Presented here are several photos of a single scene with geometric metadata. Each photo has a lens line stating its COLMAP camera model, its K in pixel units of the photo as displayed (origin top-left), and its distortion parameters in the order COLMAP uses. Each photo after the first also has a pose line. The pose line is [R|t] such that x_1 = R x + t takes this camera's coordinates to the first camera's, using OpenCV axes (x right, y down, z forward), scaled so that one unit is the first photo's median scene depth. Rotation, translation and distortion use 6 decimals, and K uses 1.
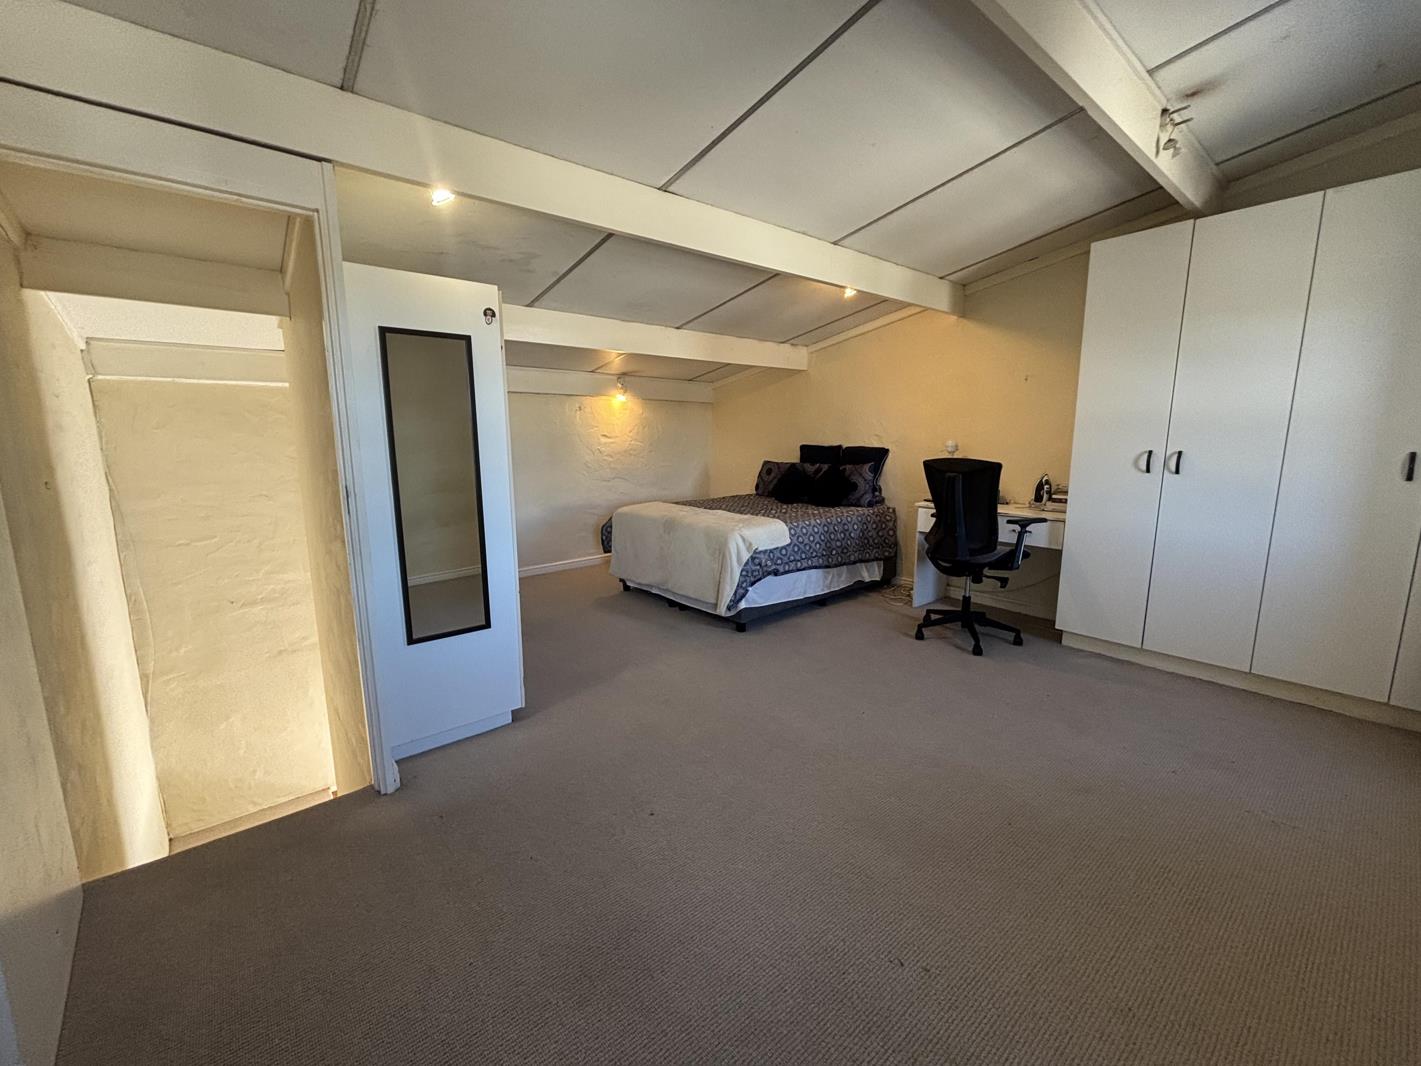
lens RADIAL K [[574.8, 0, 705.8], [0, 574.8, 533.9], [0, 0, 1]] dist [0.003025, -0.001927]
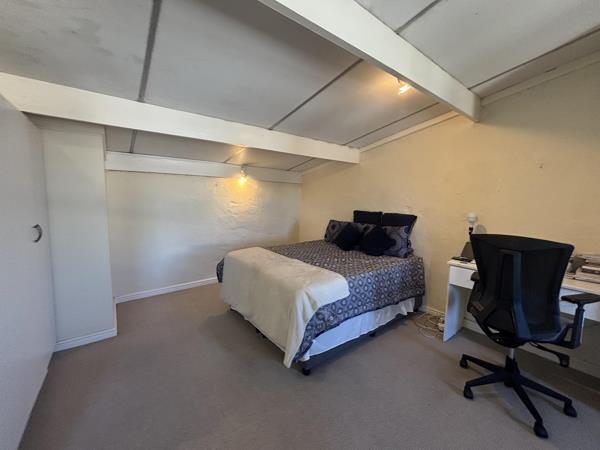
lens RADIAL K [[242.7, 0, 299.6], [0, 242.7, 222.4], [0, 0, 1]] dist [0.003025, -0.001927]
pose [[0.999156, 0.024168, -0.033200, 0.046516], [-0.026581, 0.996883, -0.074277, -0.081927], [0.031302, 0.075097, 0.996685, 0.399294]]
